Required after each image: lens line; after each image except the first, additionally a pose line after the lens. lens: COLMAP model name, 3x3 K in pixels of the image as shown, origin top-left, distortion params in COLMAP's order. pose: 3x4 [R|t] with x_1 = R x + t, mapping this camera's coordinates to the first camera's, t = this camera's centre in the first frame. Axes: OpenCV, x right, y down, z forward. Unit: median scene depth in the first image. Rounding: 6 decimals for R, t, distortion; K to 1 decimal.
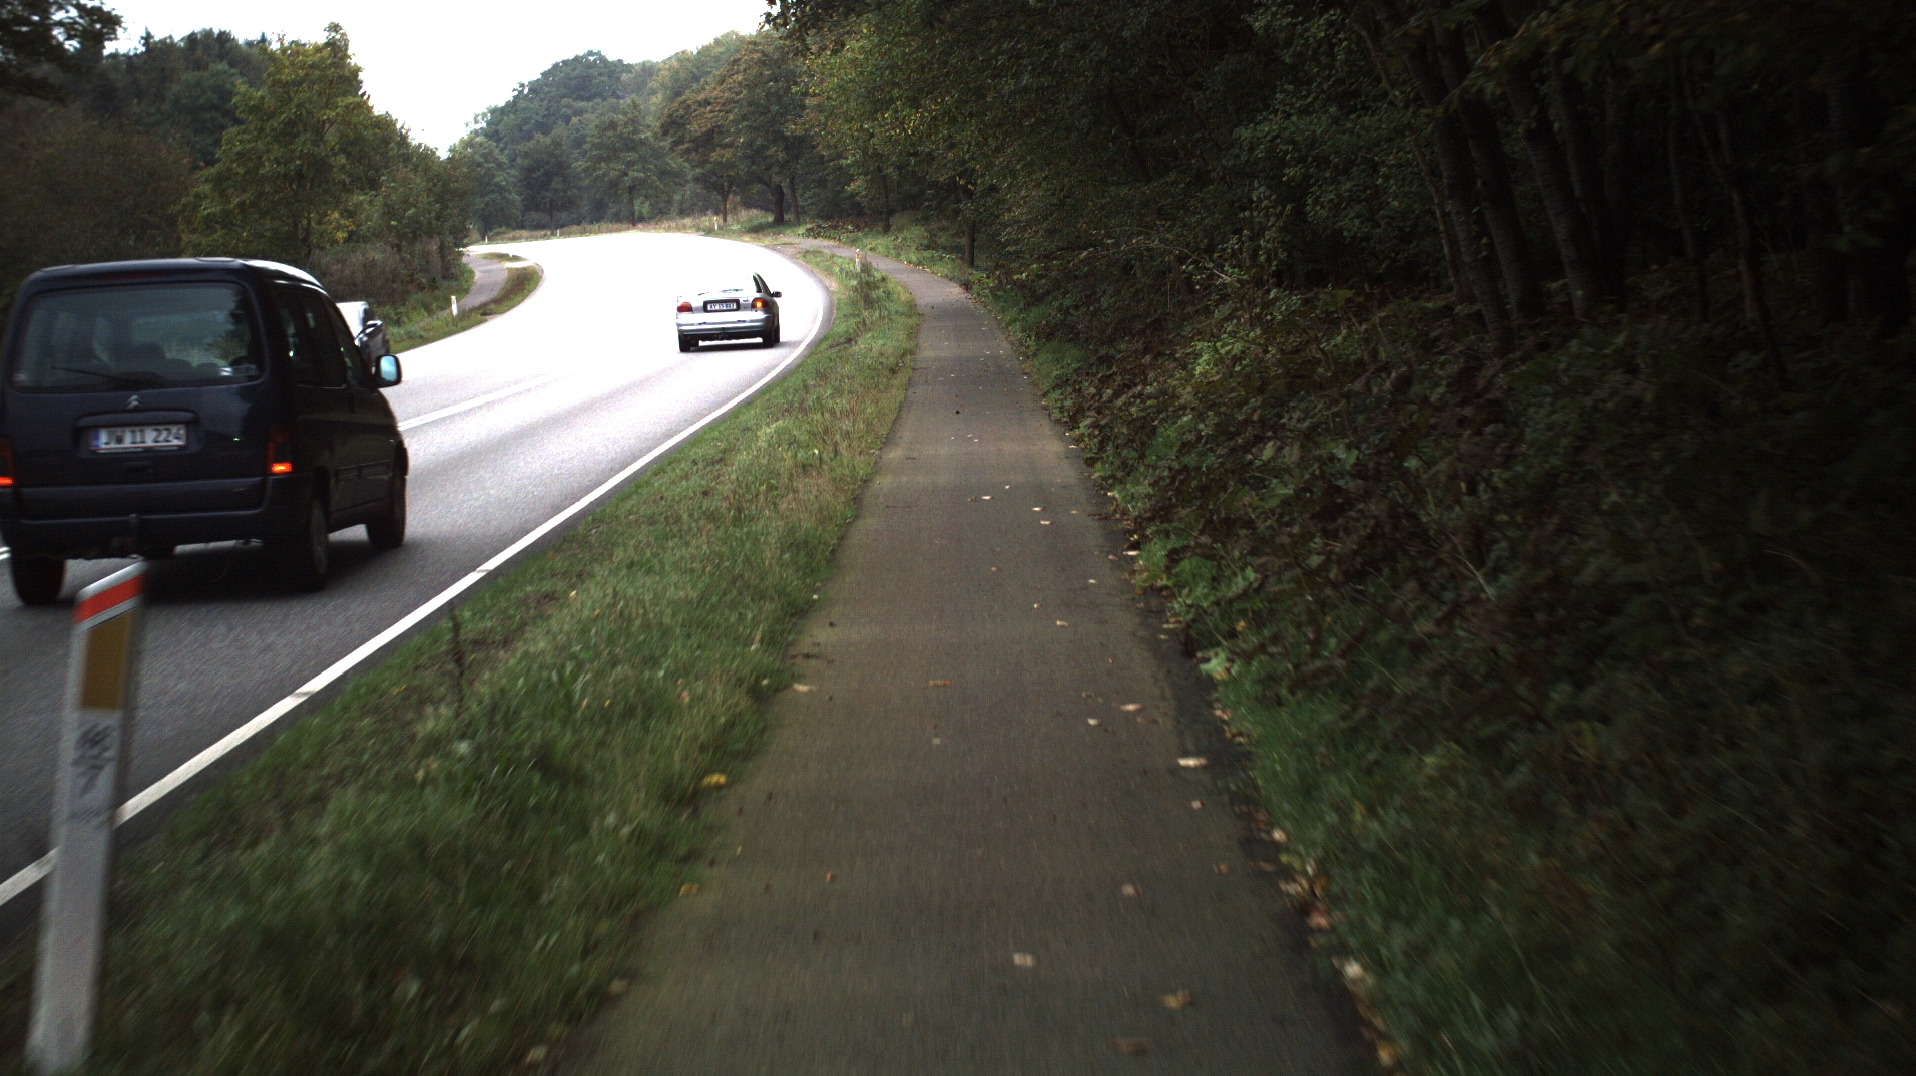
lens RADIAL K [[8696.5, 0, 956.3], [0, 8696.5, 539.2], [0, 0, 1]] dist [-1.614878, 0.000000]
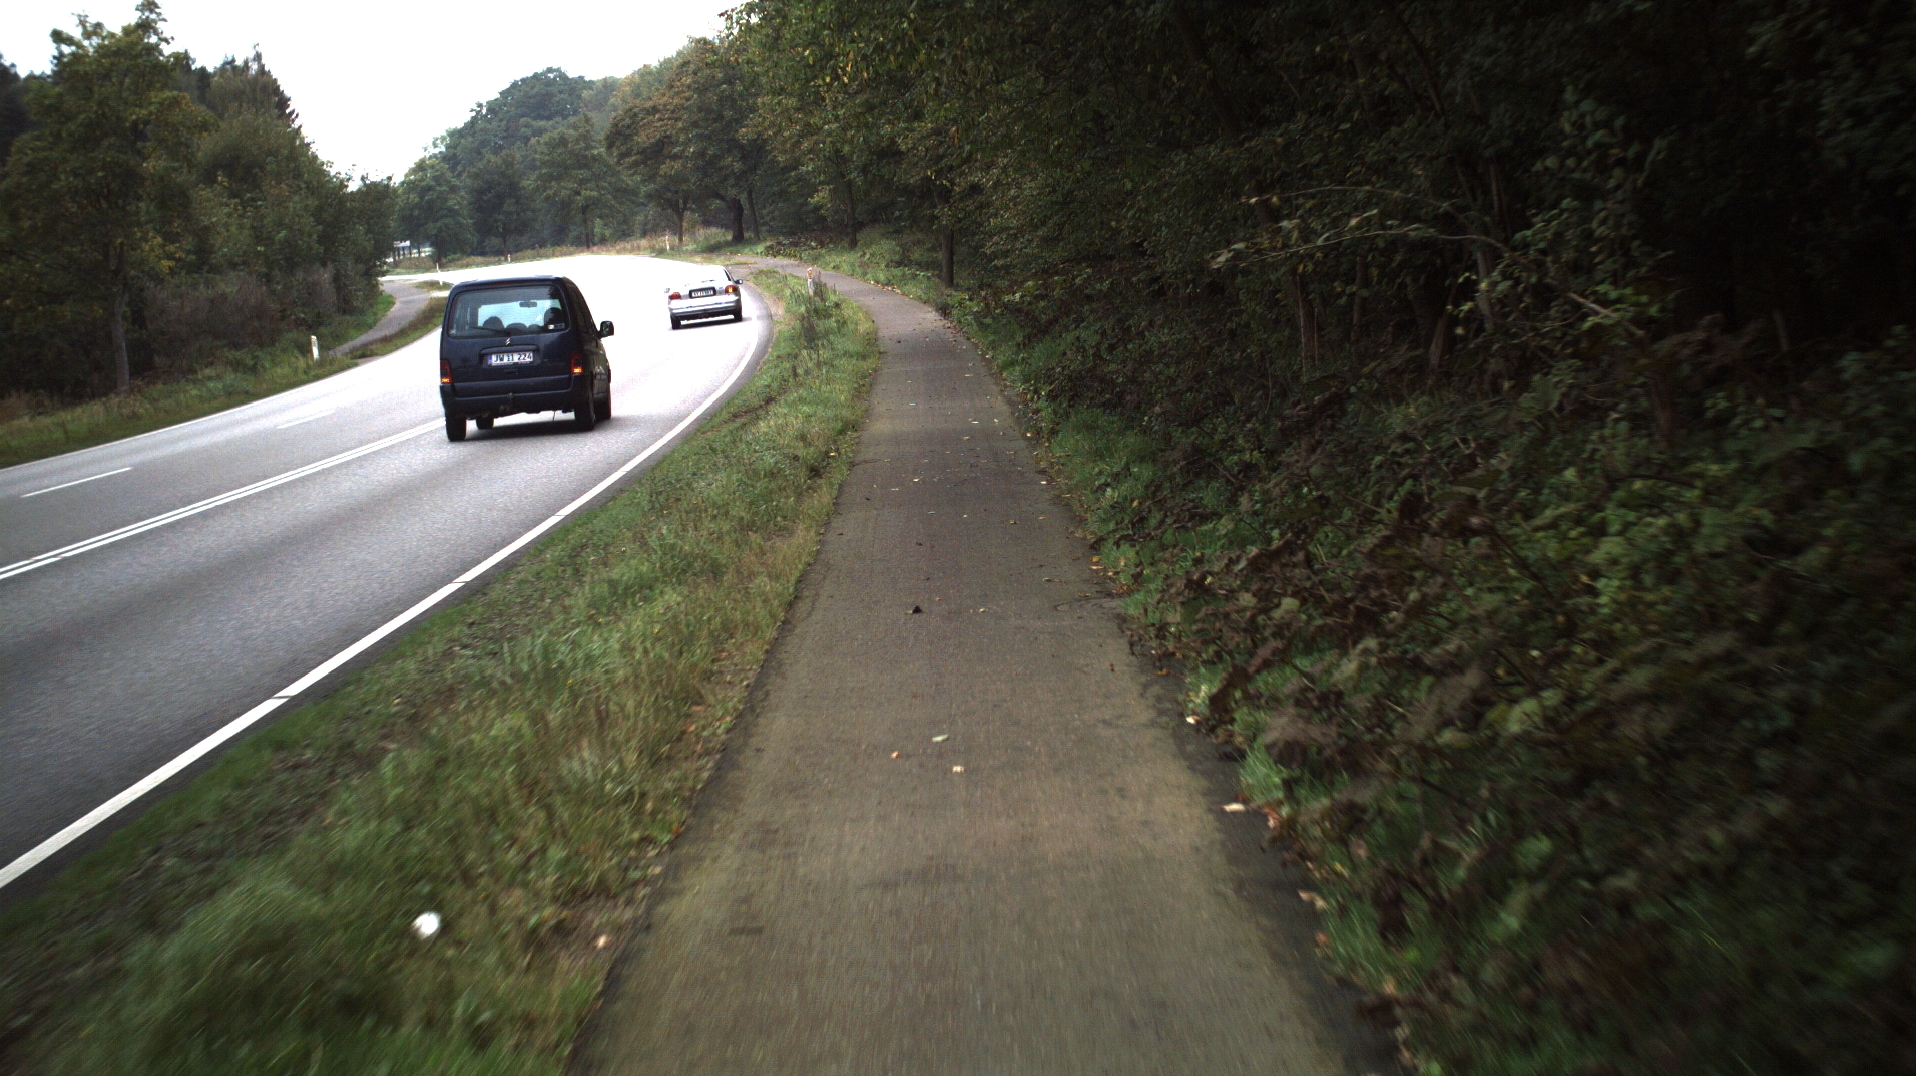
lens RADIAL K [[8696.5, 0, 946.1], [0, 8696.5, 523.0], [0, 0, 1]] dist [-1.614878, 0.000000]
pose [[0.999765, -0.021686, 0.000404, 0.000611], [0.021687, 0.999757, -0.003911, -0.006658], [-0.000319, 0.003919, 0.999992, 0.206414]]
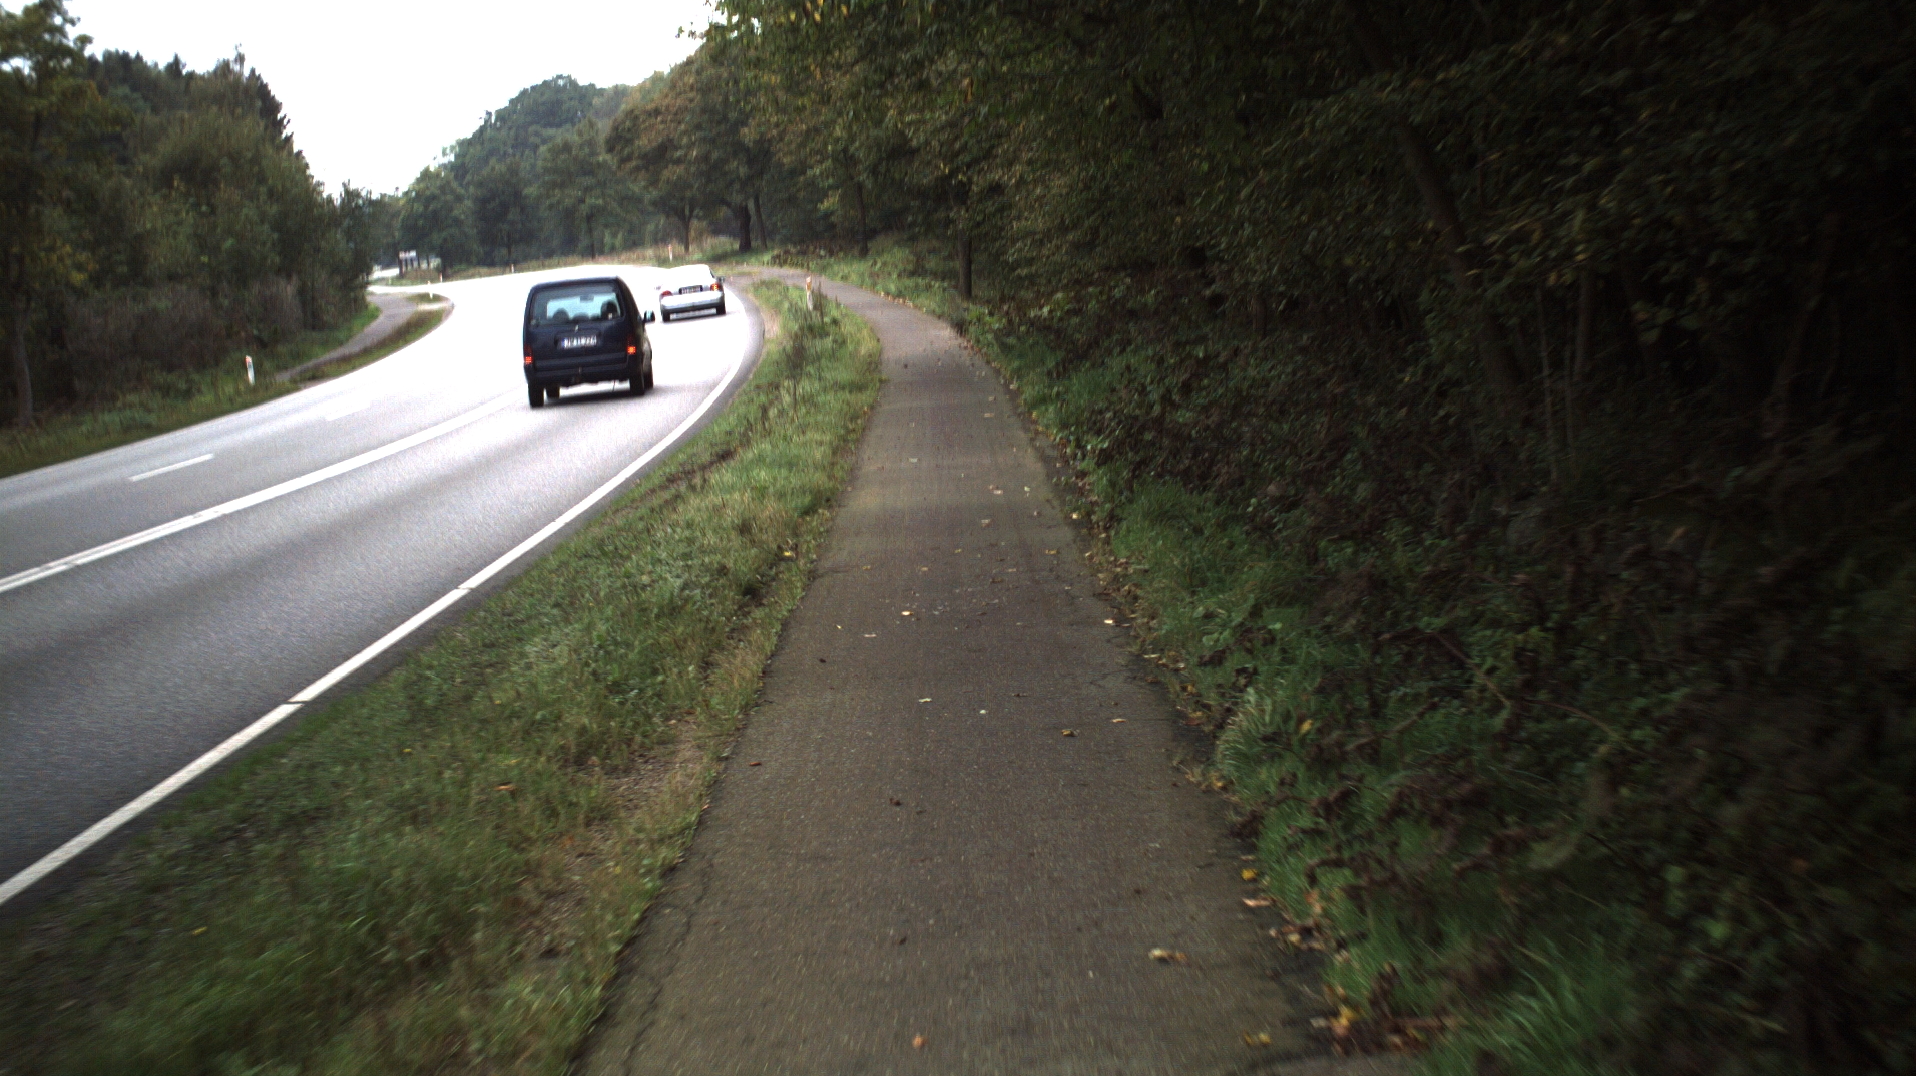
lens RADIAL K [[8696.5, 0, 962.3], [0, 8696.5, 537.6], [0, 0, 1]] dist [-1.614878, 0.000000]
pose [[0.999705, -0.024295, -0.000088, 0.000990], [0.024294, 0.999699, -0.003398, -0.010082], [0.000170, 0.003395, 0.999994, 0.309387]]
